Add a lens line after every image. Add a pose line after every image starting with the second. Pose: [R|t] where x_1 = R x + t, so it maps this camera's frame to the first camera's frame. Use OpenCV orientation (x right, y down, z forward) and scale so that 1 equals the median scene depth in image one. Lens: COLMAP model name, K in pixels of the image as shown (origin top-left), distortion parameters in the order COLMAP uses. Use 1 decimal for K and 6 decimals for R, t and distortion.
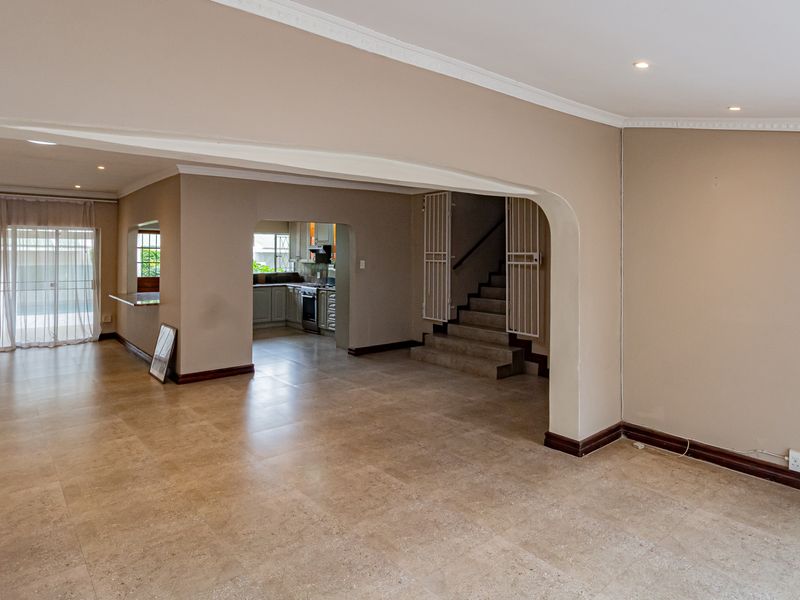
lens RADIAL K [[495.9, 0, 403.6], [0, 495.9, 252.4], [0, 0, 1]] dist [0.001845, 0.001123]
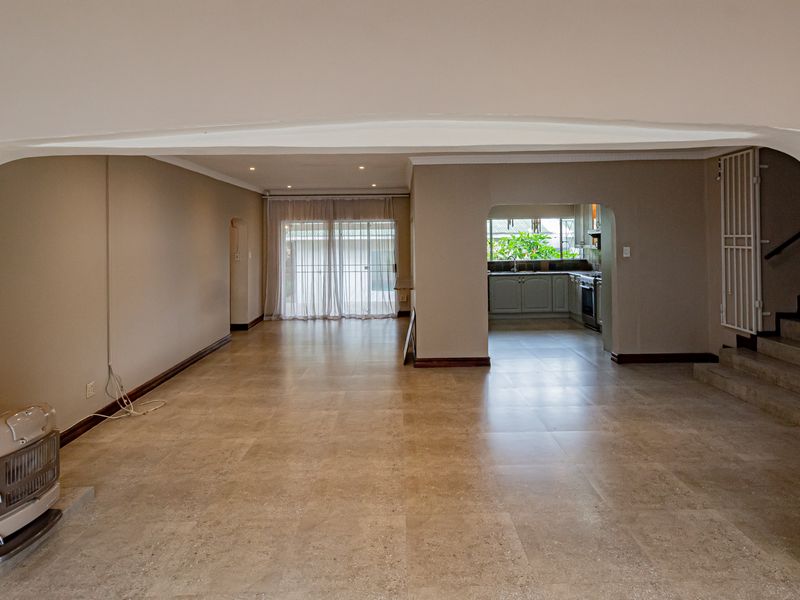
lens RADIAL K [[493.7, 0, 401.3], [0, 493.7, 233.5], [0, 0, 1]] dist [0.001559, 0.001804]
pose [[0.772954, -0.020580, -0.634128, 0.139904], [0.016647, 0.999788, -0.012154, -0.002204], [0.634243, -0.001162, 0.773133, 0.133787]]
